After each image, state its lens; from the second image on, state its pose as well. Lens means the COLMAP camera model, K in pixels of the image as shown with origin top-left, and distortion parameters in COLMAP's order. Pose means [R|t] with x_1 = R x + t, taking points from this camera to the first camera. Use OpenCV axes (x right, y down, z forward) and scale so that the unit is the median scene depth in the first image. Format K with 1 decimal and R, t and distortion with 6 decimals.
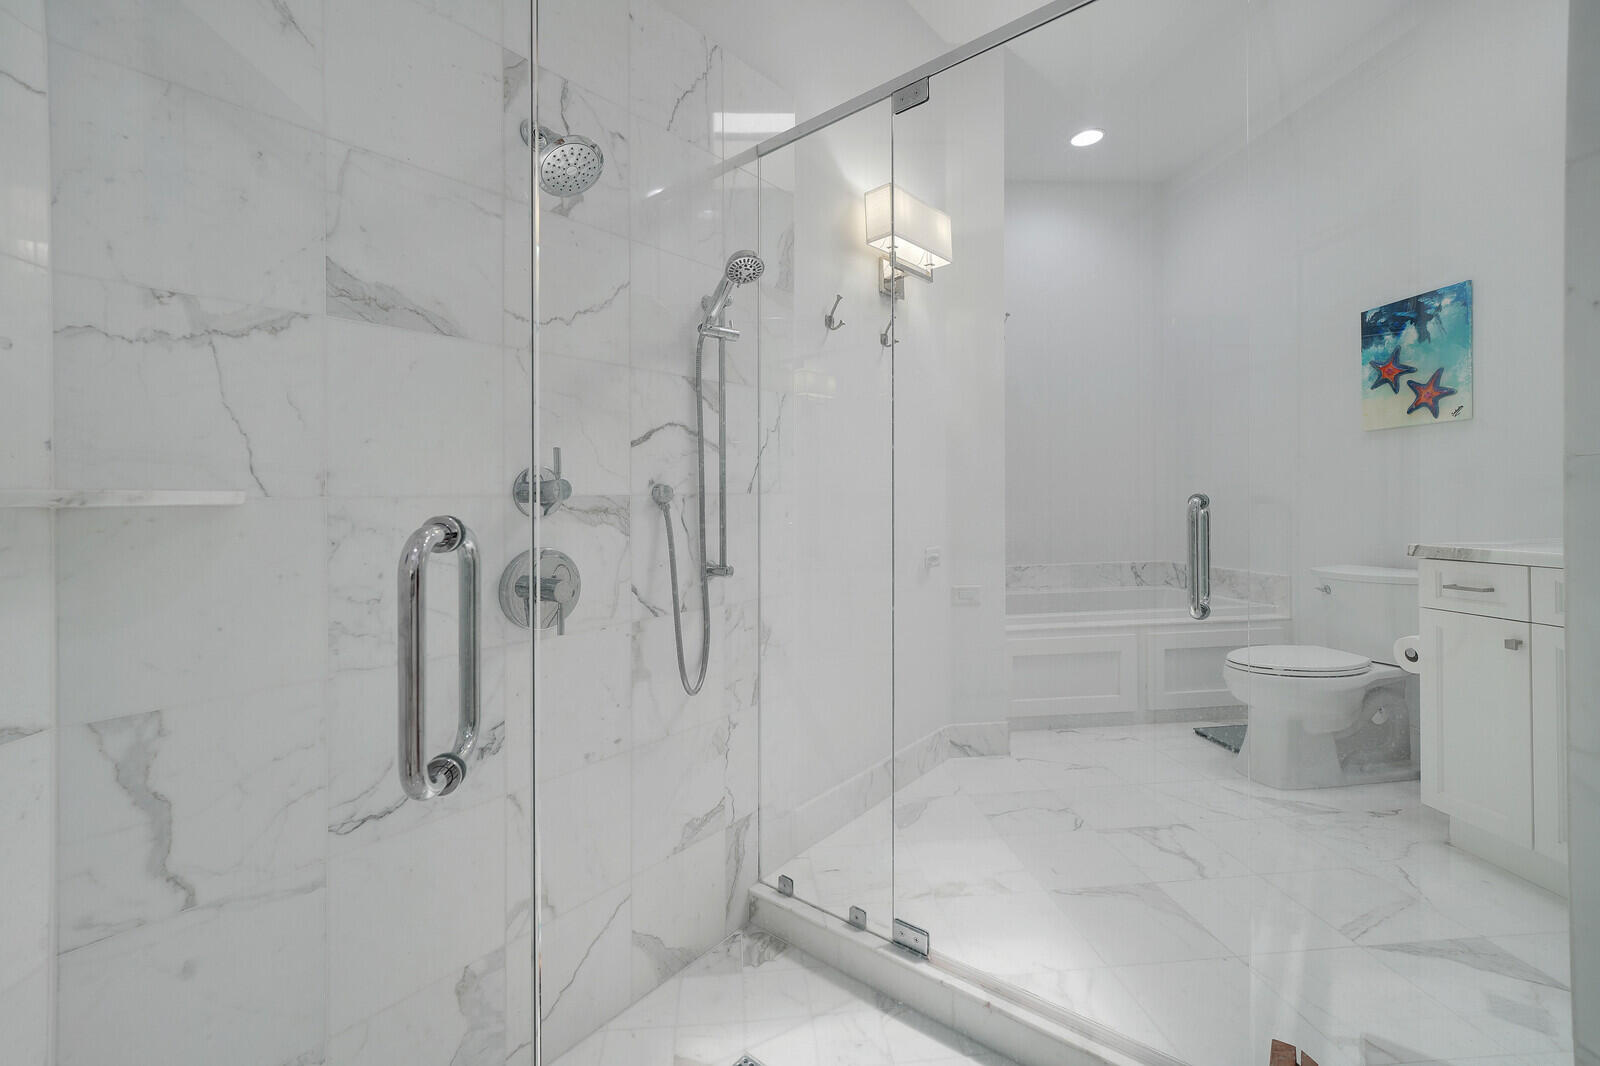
lens RADIAL K [[685.3, 0, 734.9], [0, 685.3, 515.0], [0, 0, 1]] dist [-0.000067, 0.000350]
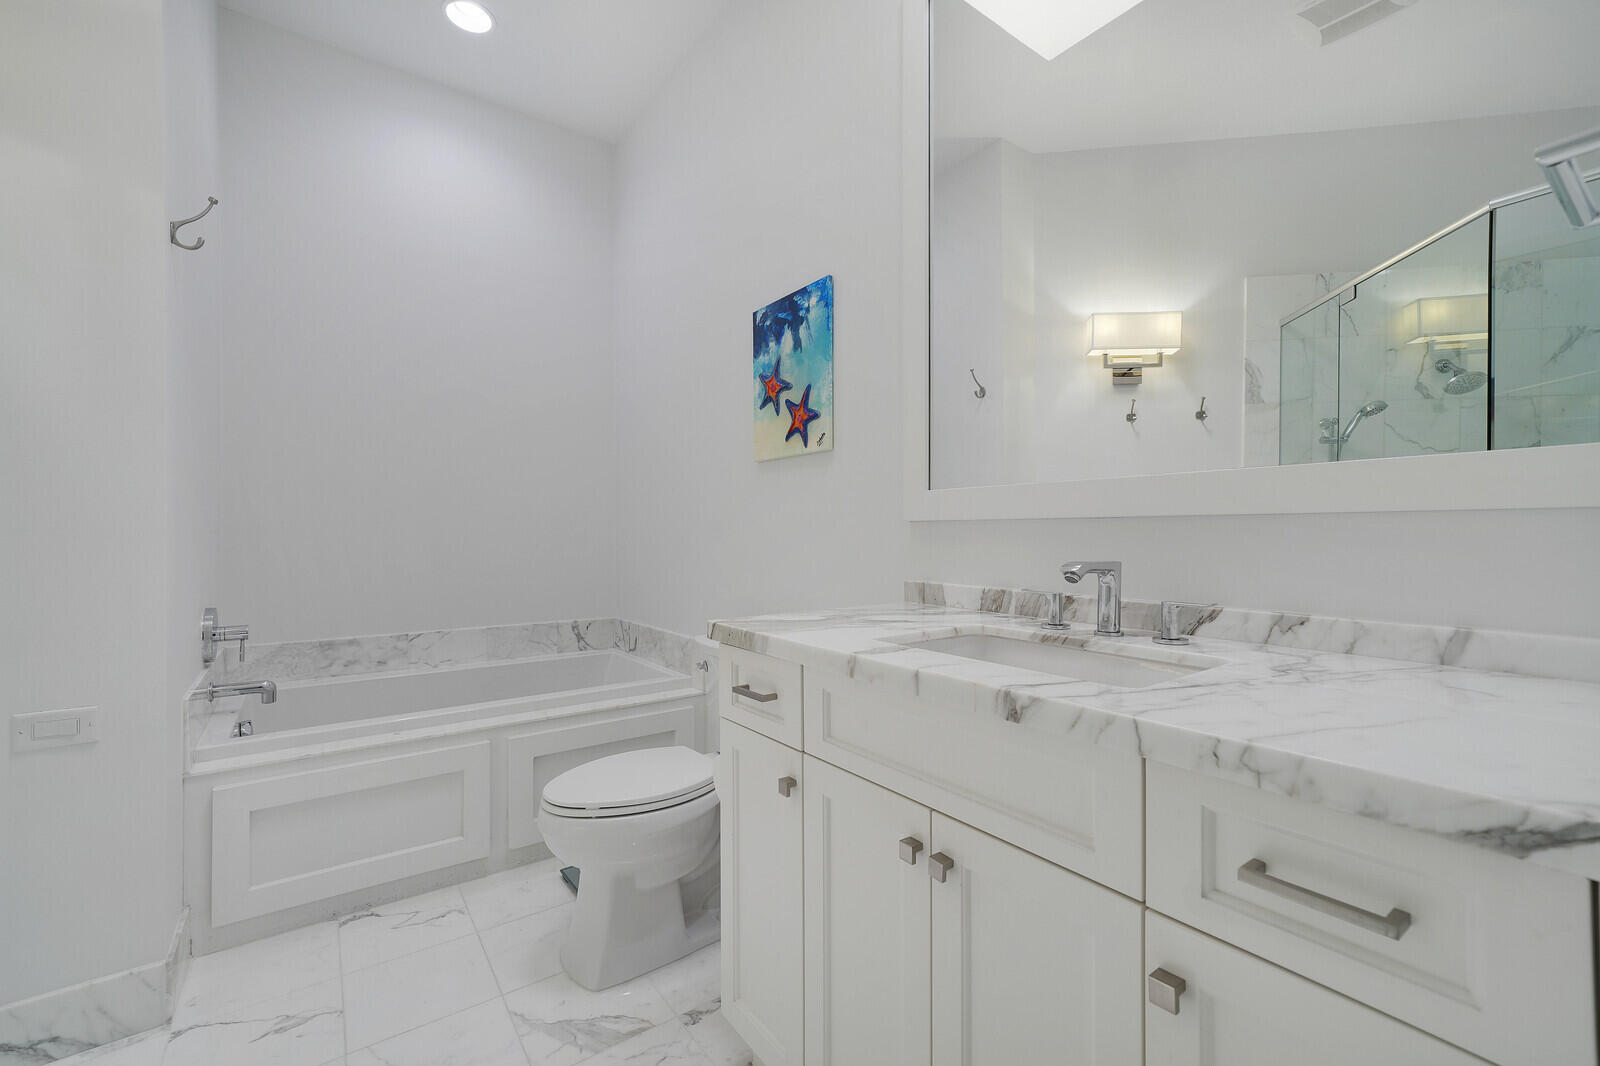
lens RADIAL K [[662.4, 0, 793.3], [0, 662.4, 535.4], [0, 0, 1]] dist [0.002146, -0.000043]
pose [[0.851515, 0.022756, 0.523836, 0.611230], [-0.013170, 0.999671, -0.022018, -0.022210], [-0.524165, 0.011850, 0.851534, 0.354932]]
